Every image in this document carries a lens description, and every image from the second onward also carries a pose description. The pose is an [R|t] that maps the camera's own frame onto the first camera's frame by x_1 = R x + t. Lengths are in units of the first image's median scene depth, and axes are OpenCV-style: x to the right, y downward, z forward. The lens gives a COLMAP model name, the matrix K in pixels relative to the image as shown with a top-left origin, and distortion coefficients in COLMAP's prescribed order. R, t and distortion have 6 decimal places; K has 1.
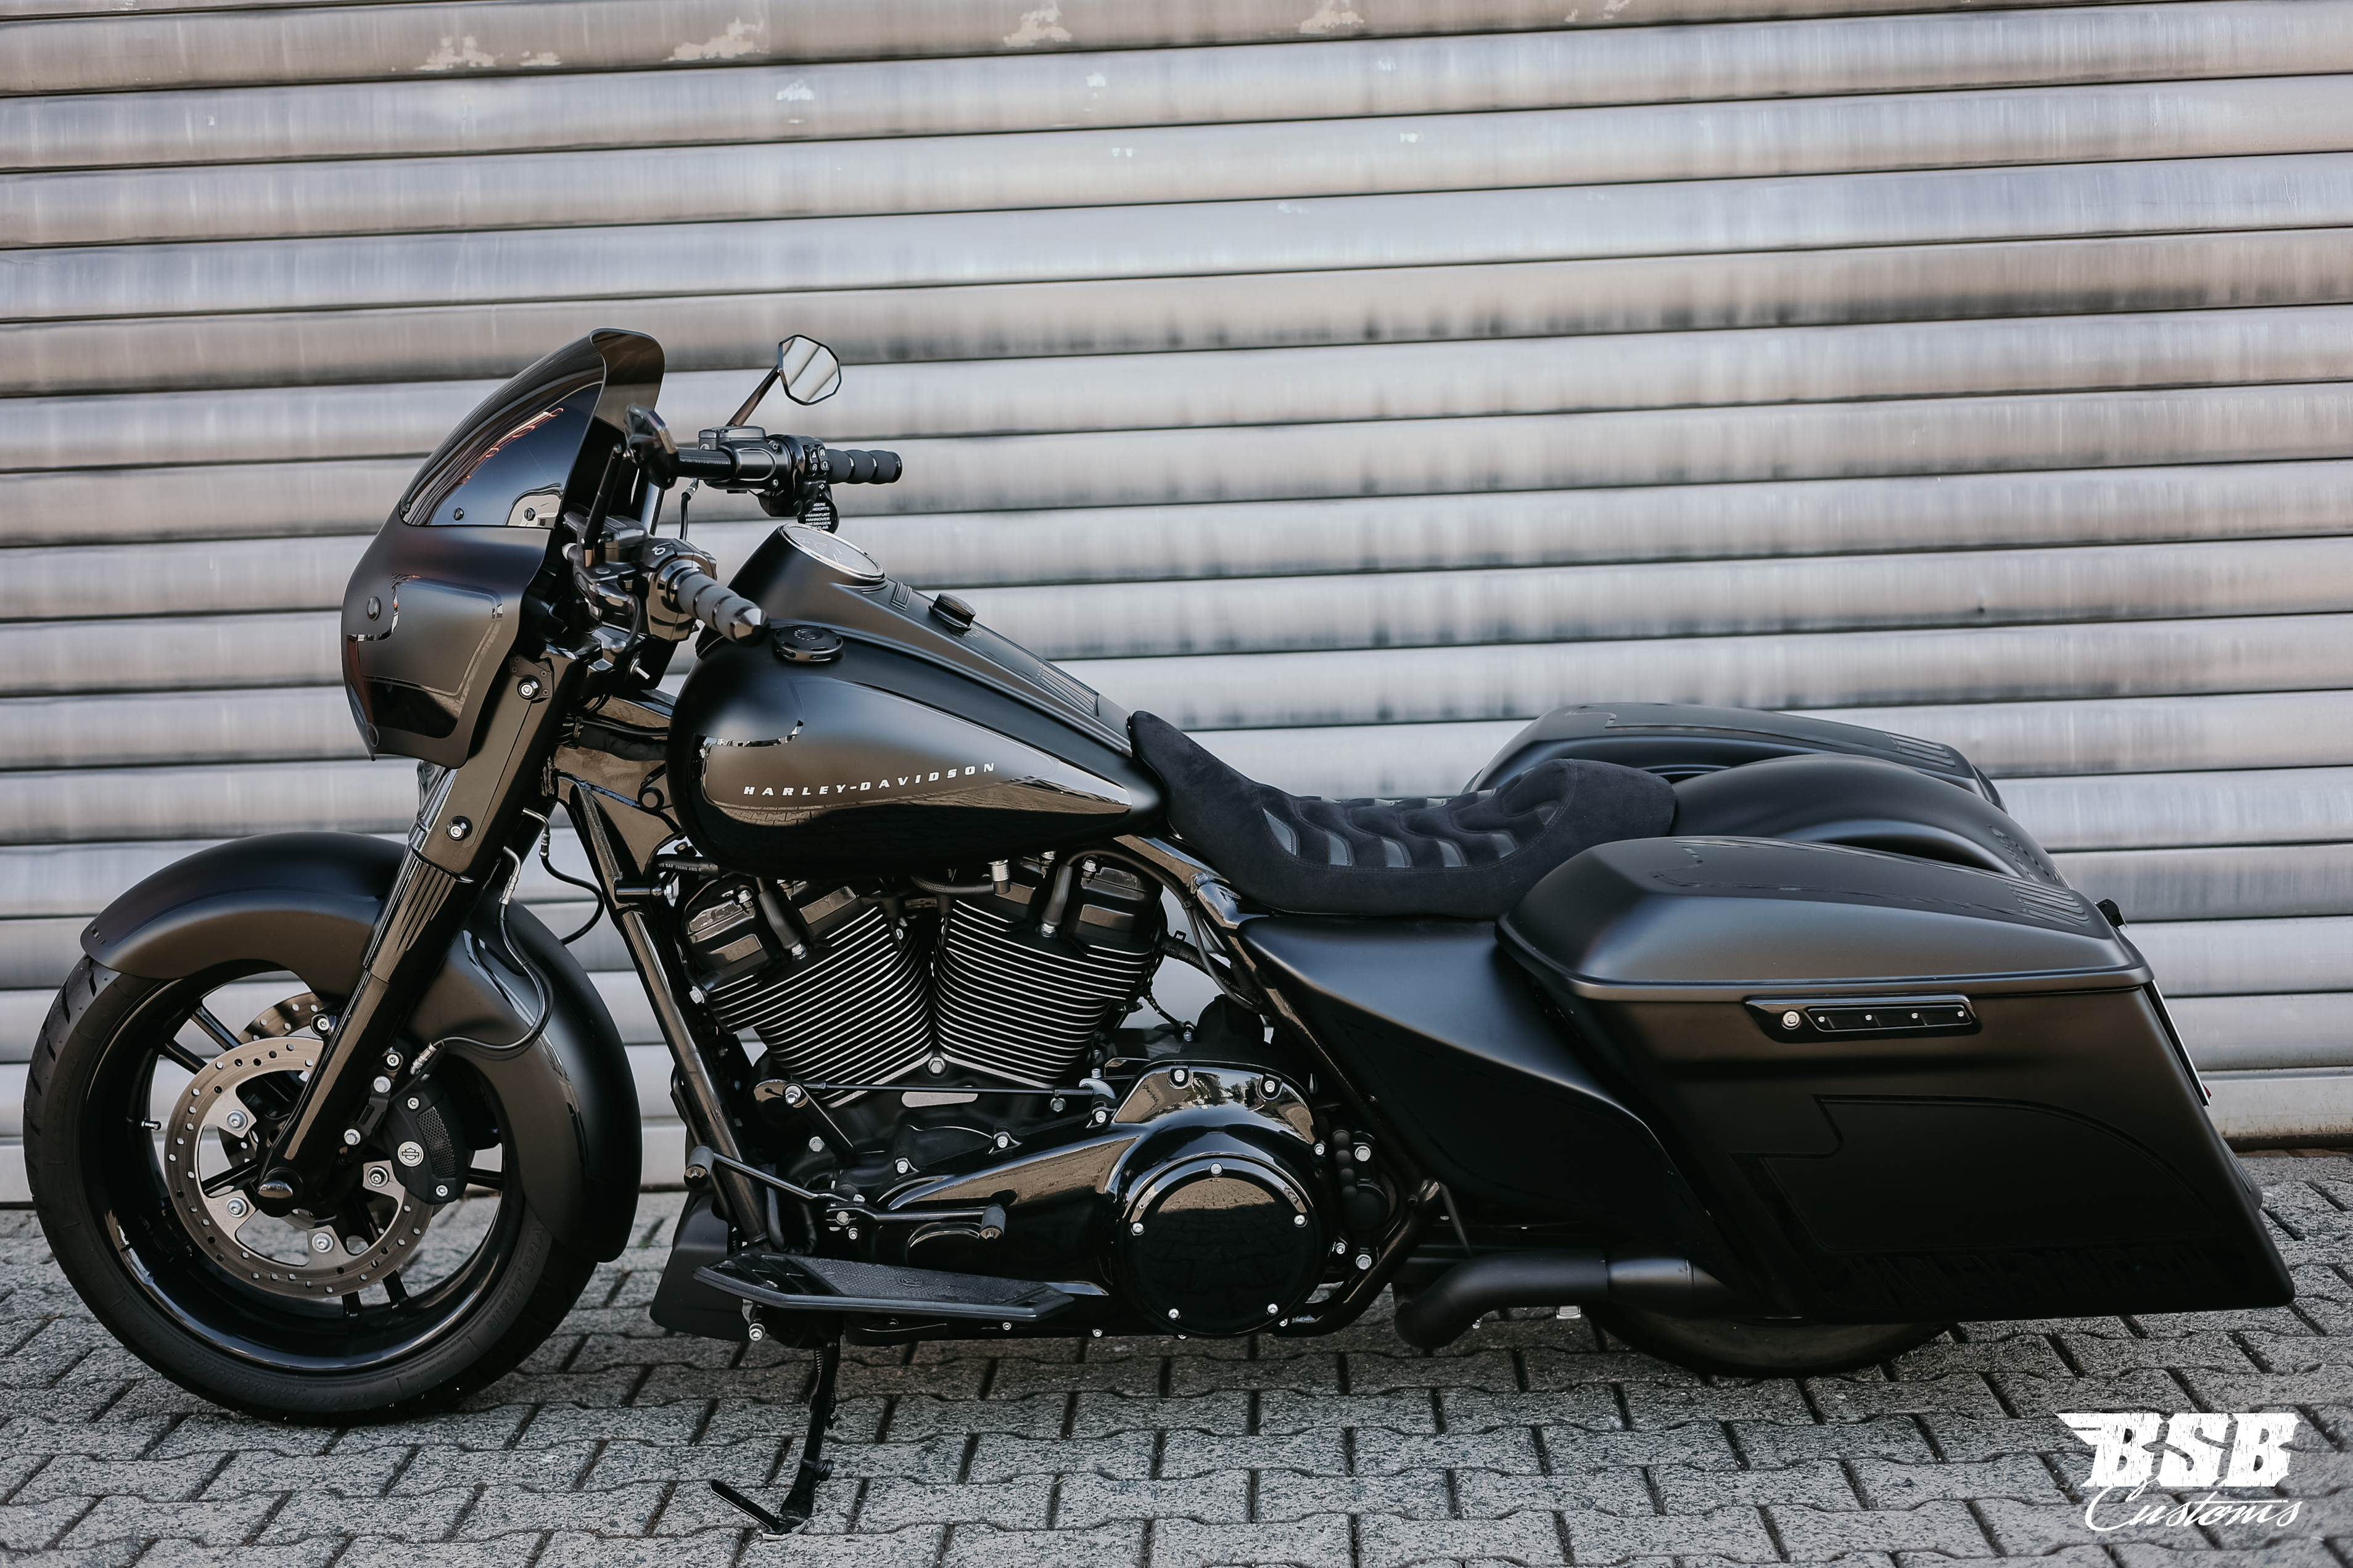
lens RADIAL K [[3428.7, 0, 1145.4], [0, 3428.7, 795.9], [0, 0, 1]] dist [0.046459, -0.155731]
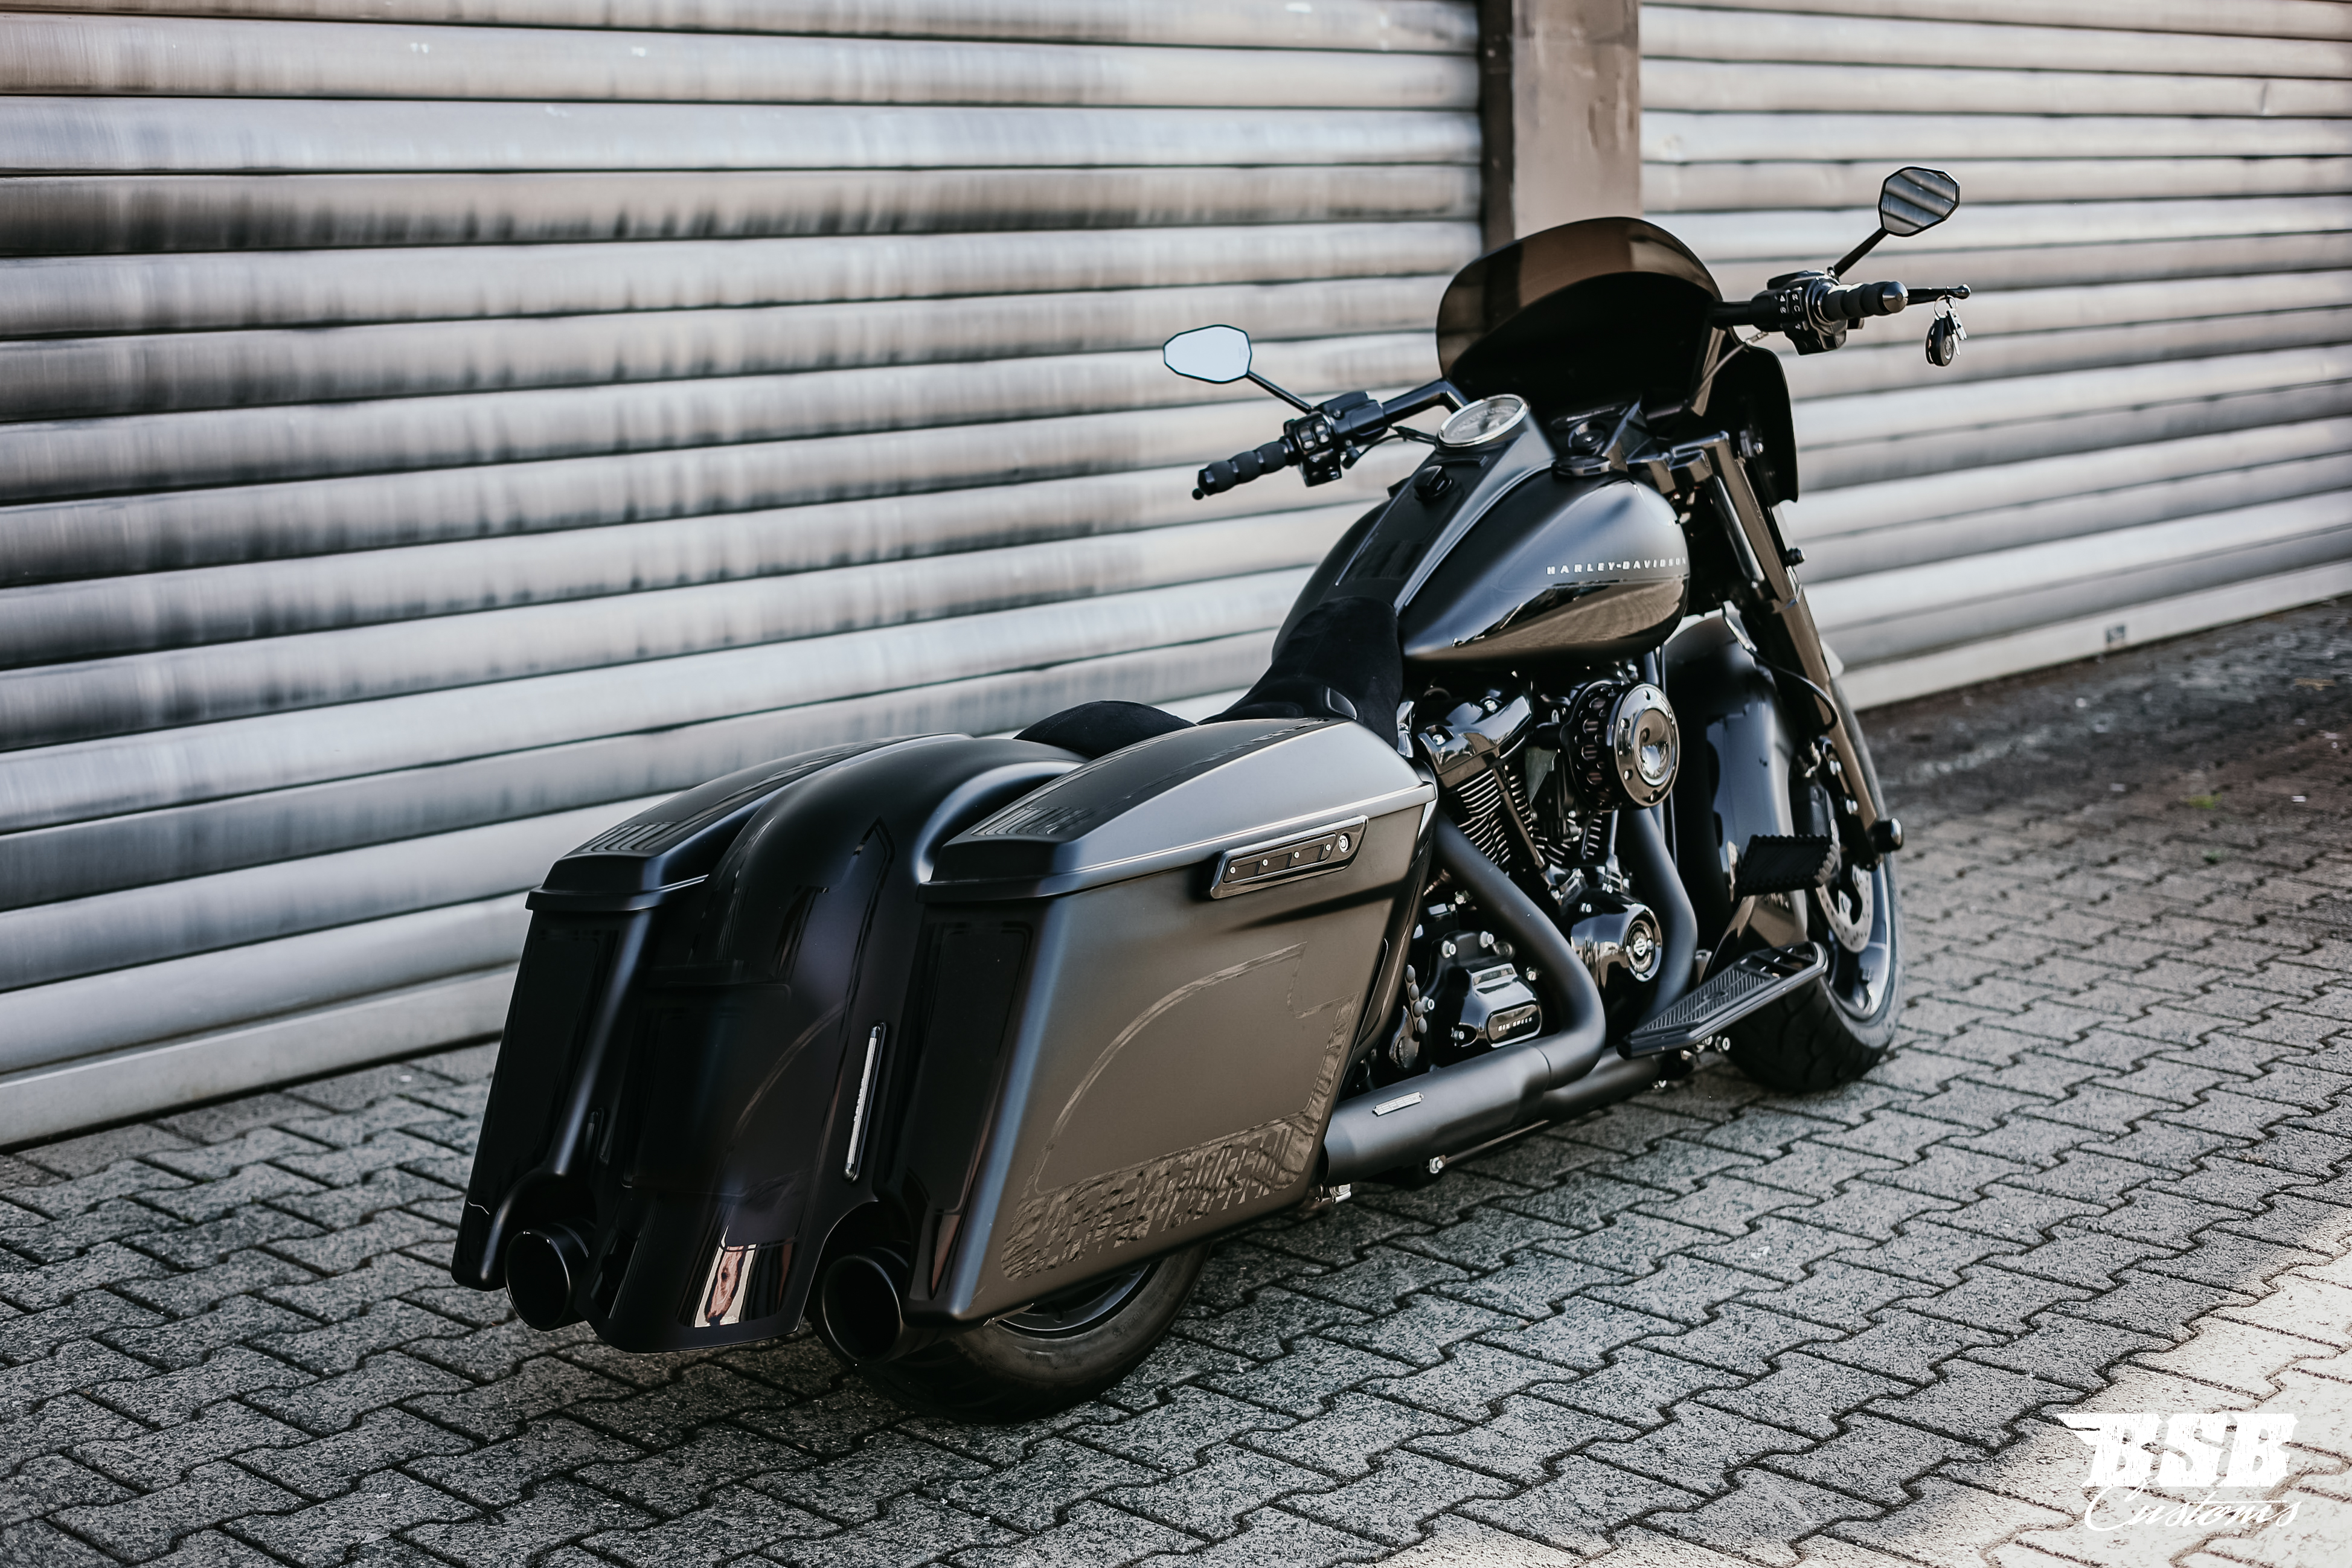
lens RADIAL K [[3379.0, 0, 1157.1], [0, 3379.0, 790.8], [0, 0, 1]] dist [0.026711, -0.105829]
pose [[0.644652, -0.103857, 0.757389, -0.651790], [0.073093, 0.994564, 0.074166, -0.026011], [-0.760974, 0.007549, 0.648739, 0.181301]]
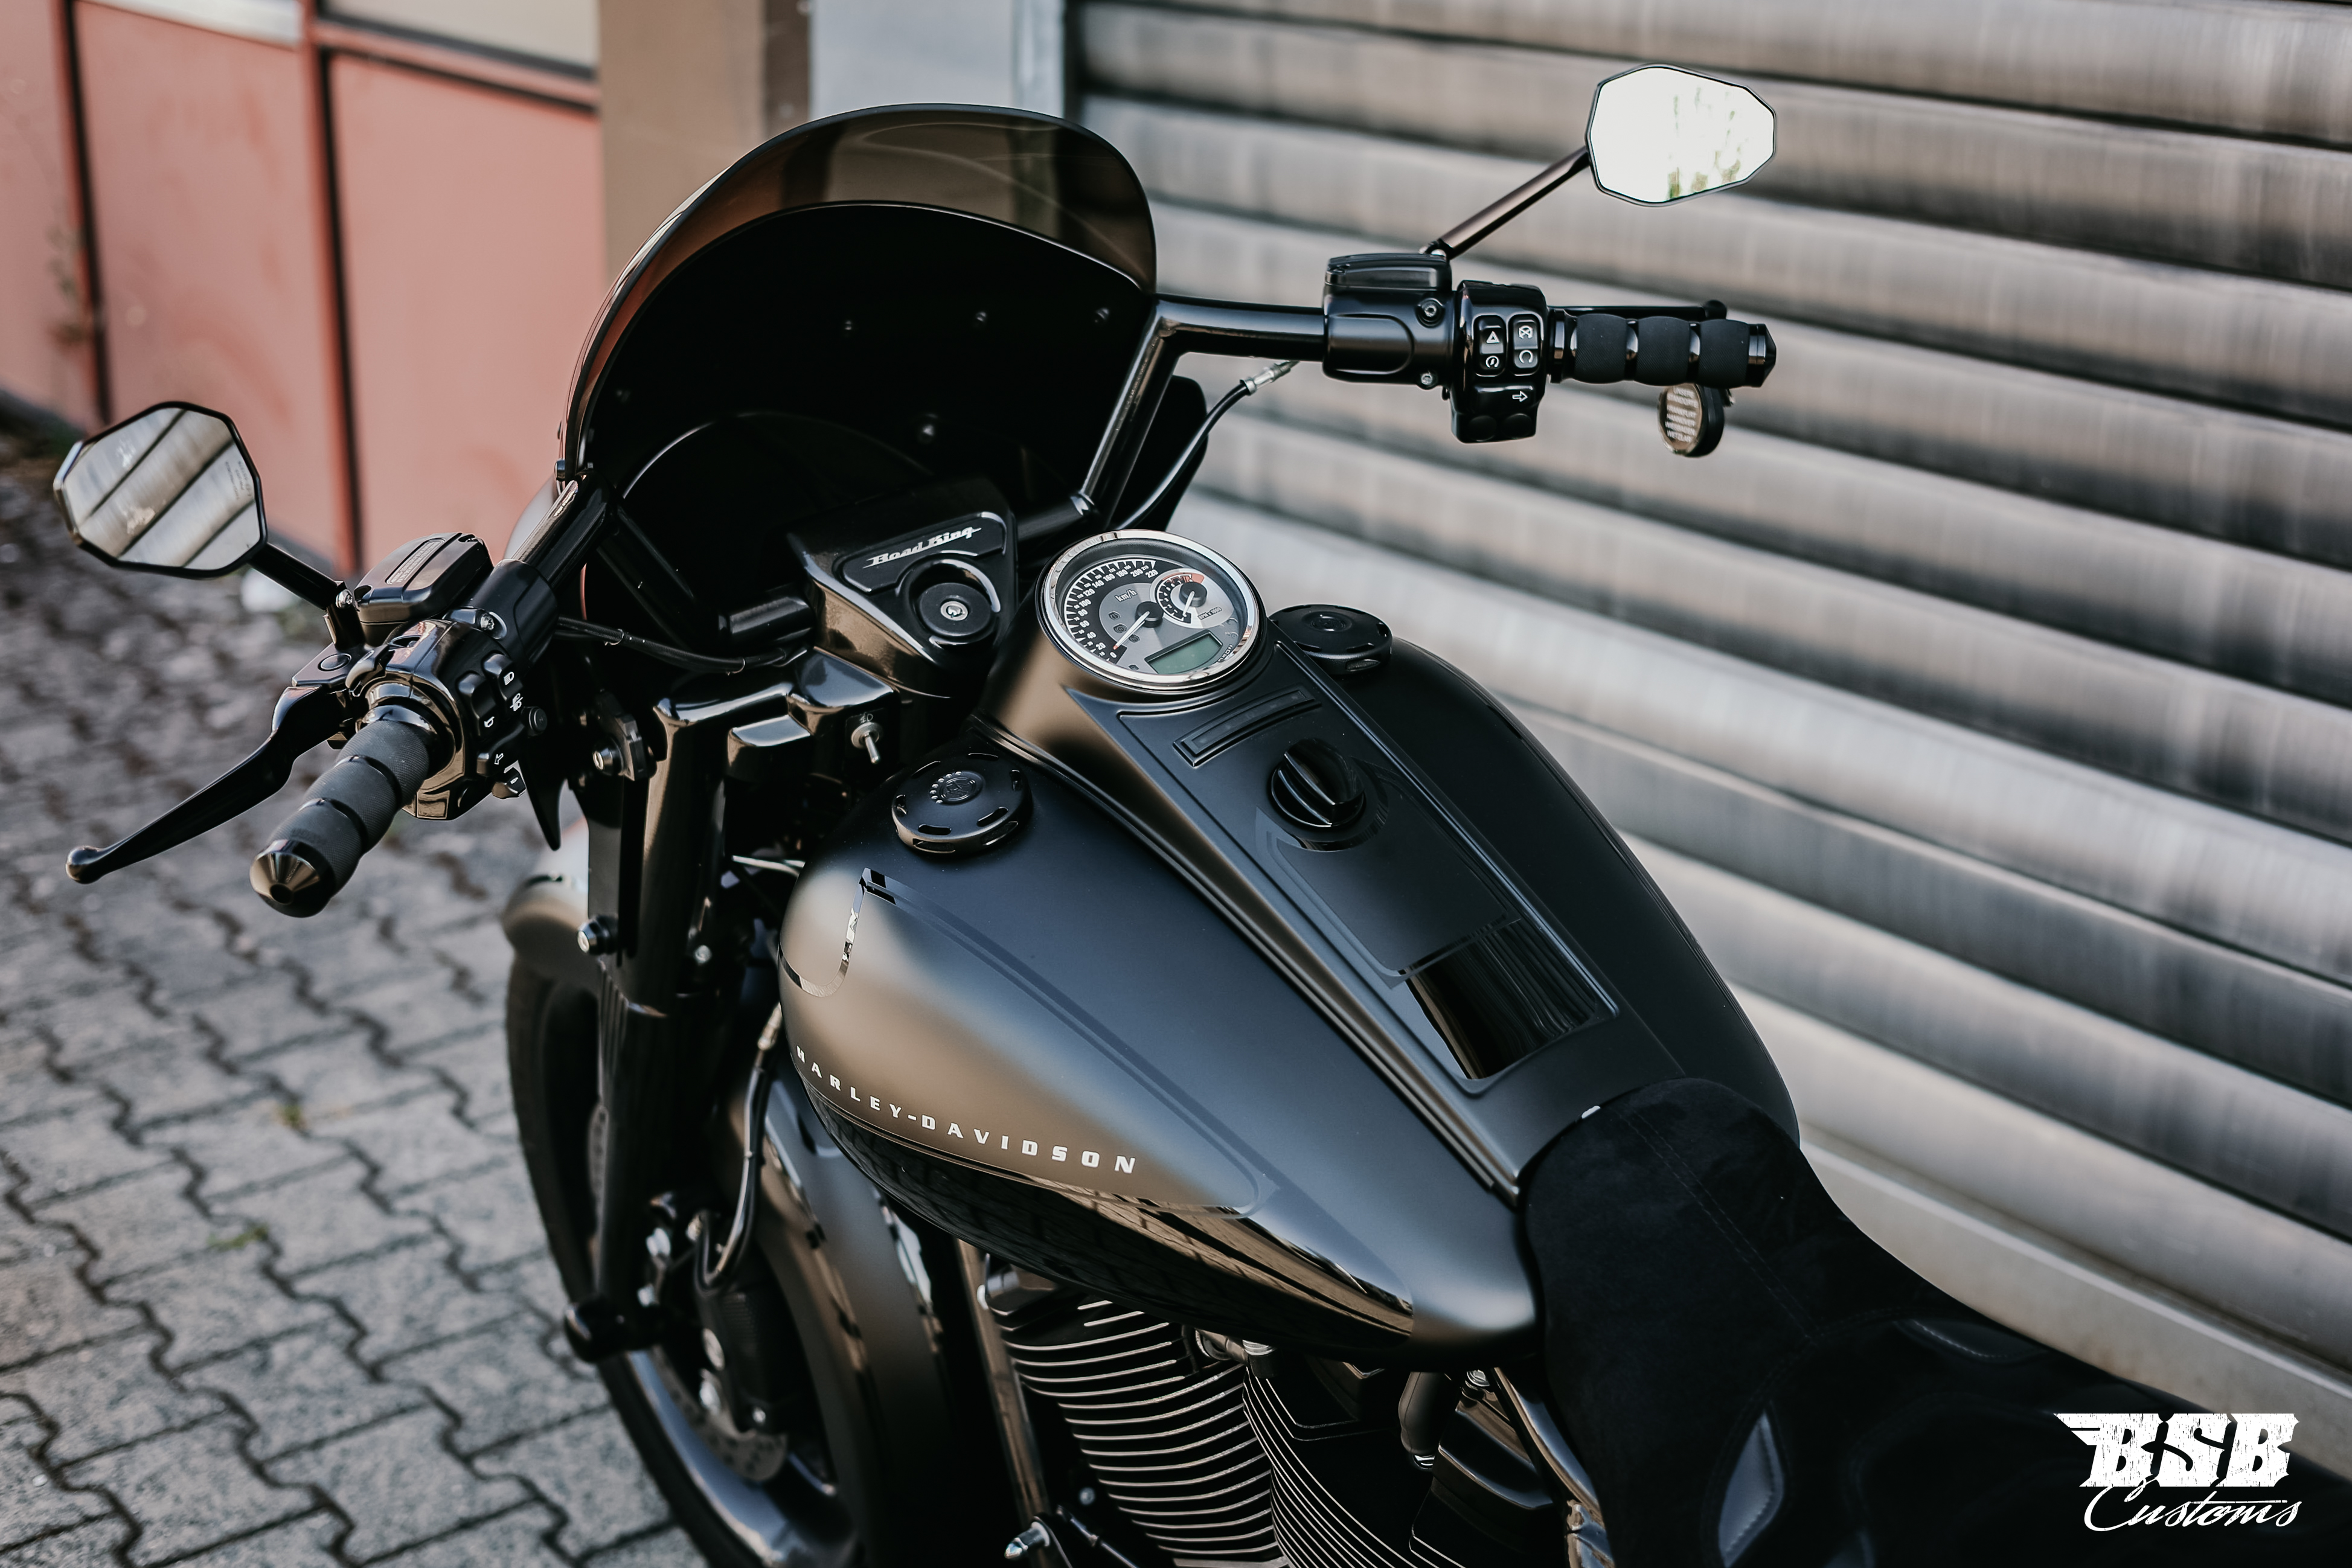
lens RADIAL K [[3383.0, 0, 1176.0], [0, 3383.0, 784.0], [0, 0, 1]] dist [0.017665, -0.050335]
pose [[0.620464, 0.276568, -0.733849, 0.213541], [-0.093518, 0.955168, 0.280908, -0.141335], [0.778639, -0.105665, 0.618511, 0.529550]]
